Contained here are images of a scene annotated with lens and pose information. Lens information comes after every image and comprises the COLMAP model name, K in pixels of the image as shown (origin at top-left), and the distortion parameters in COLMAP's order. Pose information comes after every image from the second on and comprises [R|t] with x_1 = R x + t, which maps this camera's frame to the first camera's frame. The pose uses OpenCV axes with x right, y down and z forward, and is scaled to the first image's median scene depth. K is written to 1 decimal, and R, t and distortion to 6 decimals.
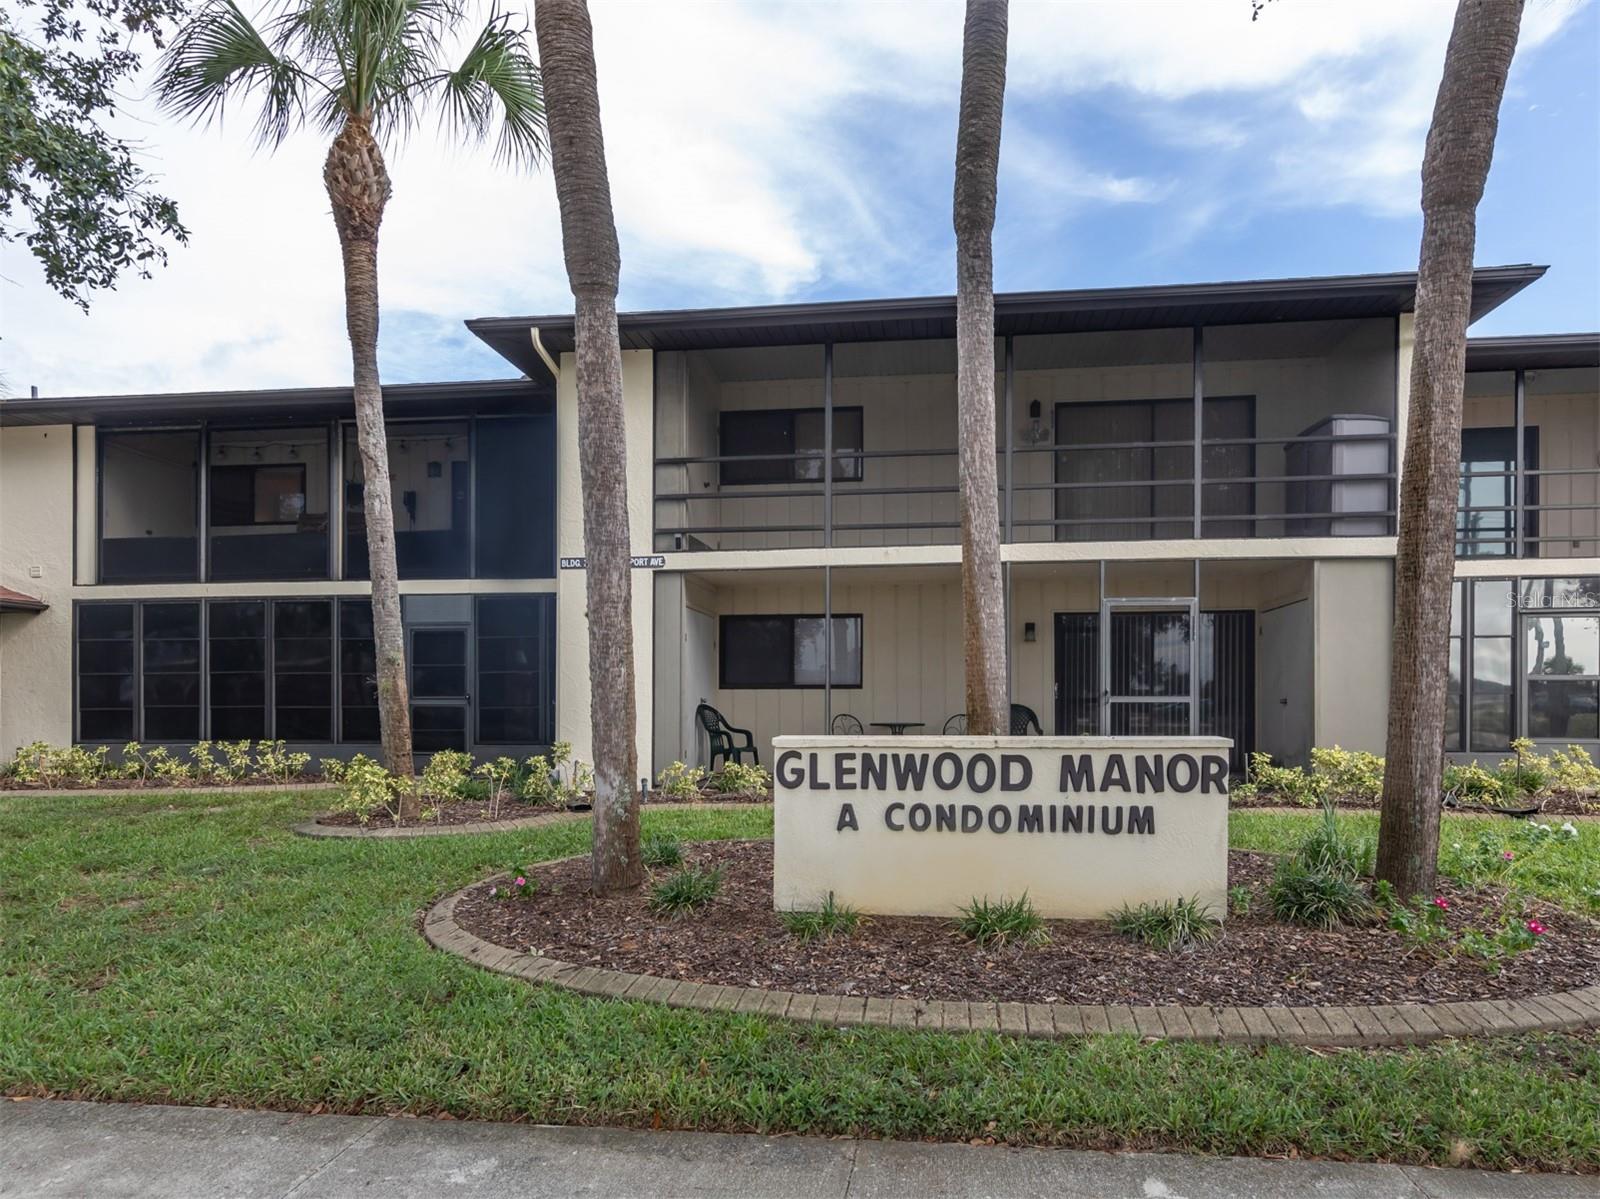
lens RADIAL K [[710.8, 0, 800.3], [0, 710.8, 593.6], [0, 0, 1]] dist [0.003193, 0.002502]
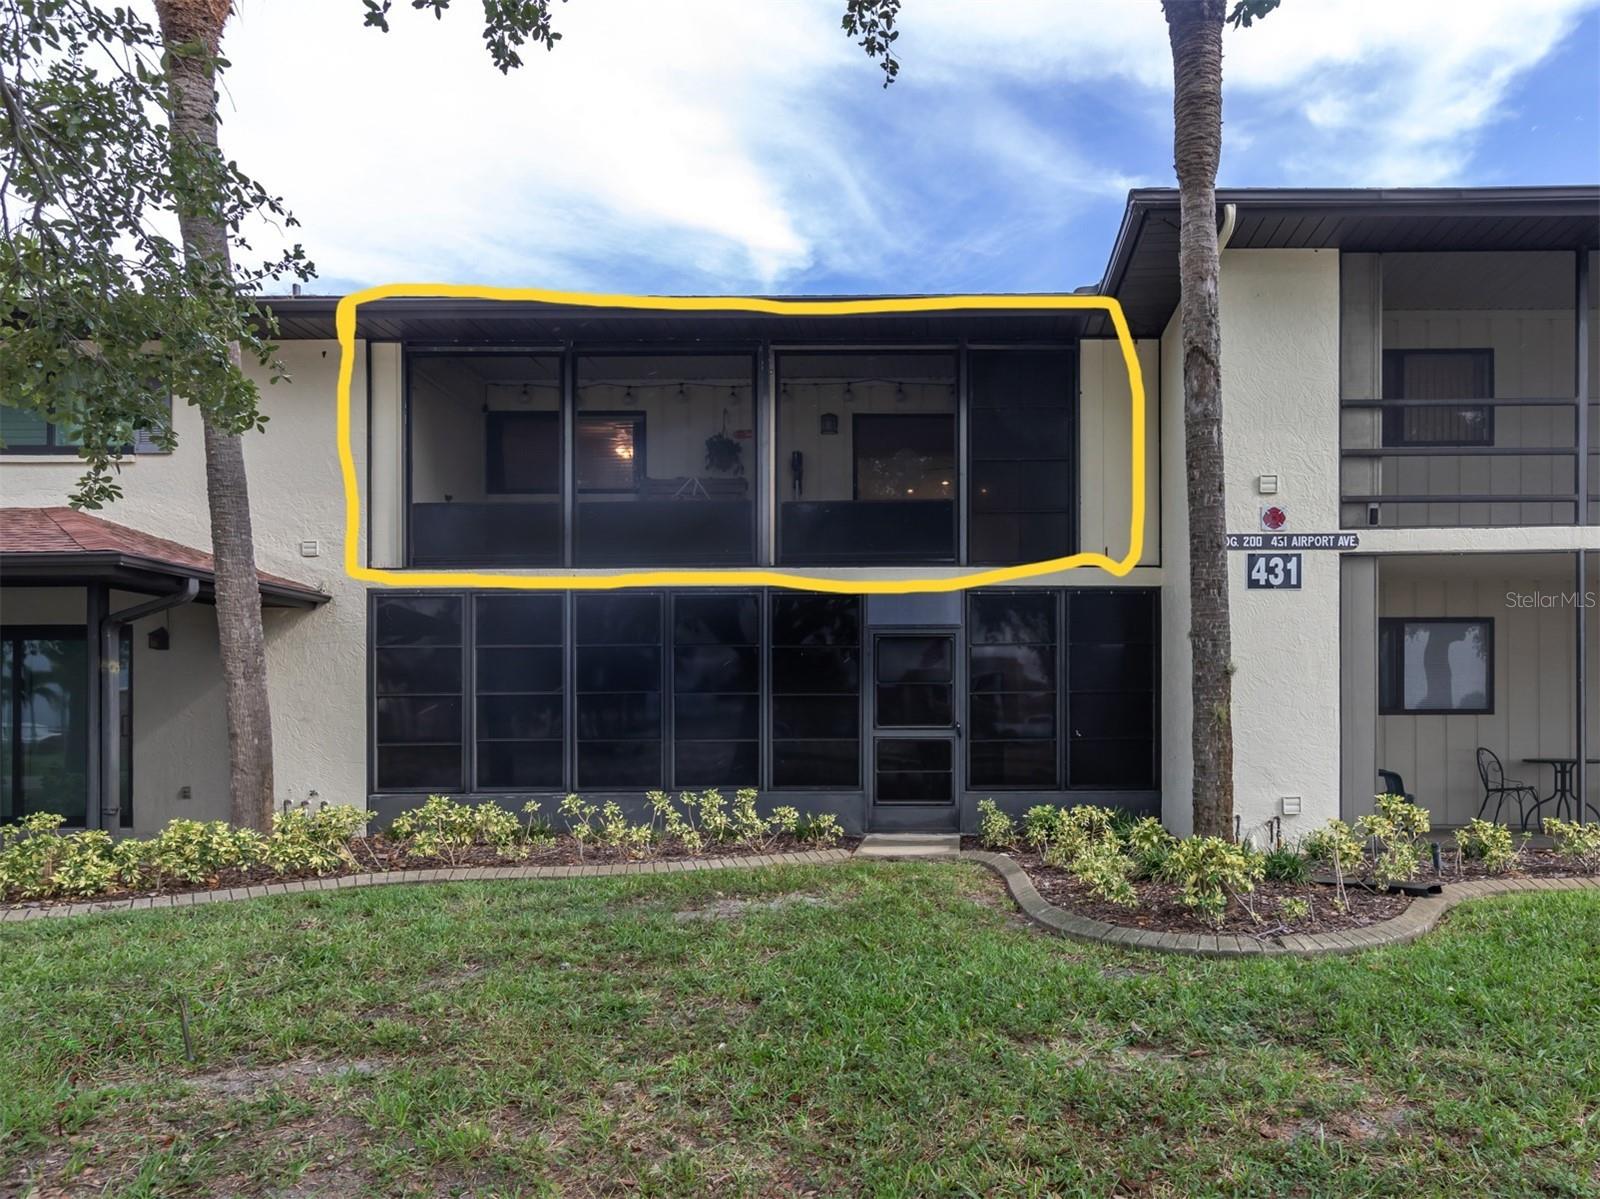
lens RADIAL K [[770.5, 0, 799.5], [0, 770.5, 609.7], [0, 0, 1]] dist [0.013831, -0.001682]
pose [[0.996156, 0.011775, 0.086804, -0.659052], [-0.011178, 0.999910, -0.007367, 0.029776], [-0.086883, 0.006368, 0.996198, 0.207567]]
